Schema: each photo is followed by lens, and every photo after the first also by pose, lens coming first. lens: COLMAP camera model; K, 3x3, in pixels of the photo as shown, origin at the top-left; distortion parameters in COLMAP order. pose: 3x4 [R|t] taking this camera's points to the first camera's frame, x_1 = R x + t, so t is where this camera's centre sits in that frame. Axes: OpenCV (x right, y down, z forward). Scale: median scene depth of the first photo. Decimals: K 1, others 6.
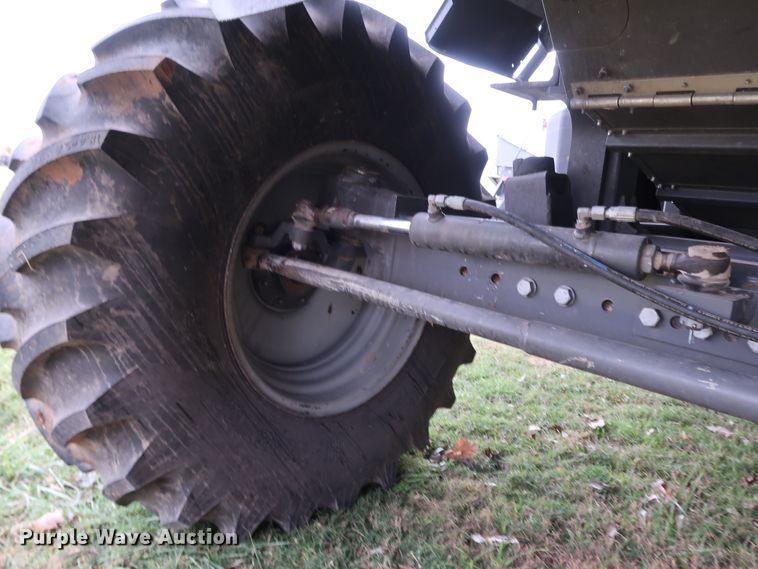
lens RADIAL K [[588.0, 0, 375.4], [0, 588.0, 286.4], [0, 0, 1]] dist [-0.028040, 0.008131]
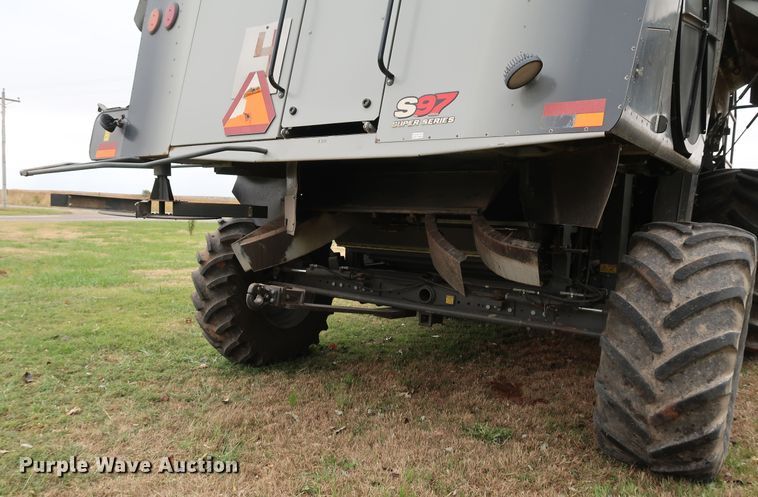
lens RADIAL K [[584.4, 0, 378.4], [0, 584.4, 282.0], [0, 0, 1]] dist [-0.012318, -0.003313]
pose [[0.983886, -0.073403, 0.163037, -0.119963], [0.078552, 0.996587, -0.025359, 0.122001], [-0.160619, 0.037757, 0.986294, -3.264052]]
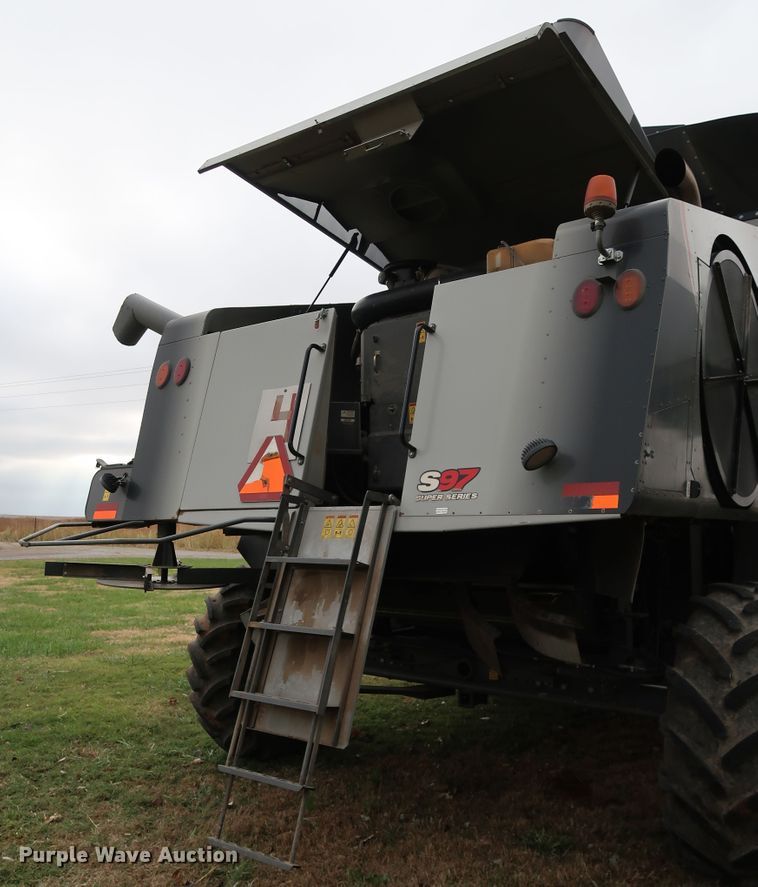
lens RADIAL K [[816.4, 0, 365.4], [0, 816.4, 442.9], [0, 0, 1]] dist [-0.016954, 0.005182]
pose [[0.990118, -0.064973, 0.124277, -0.223020], [0.095243, 0.962013, -0.255852, 0.032441], [-0.102933, 0.265160, 0.958694, -4.132284]]
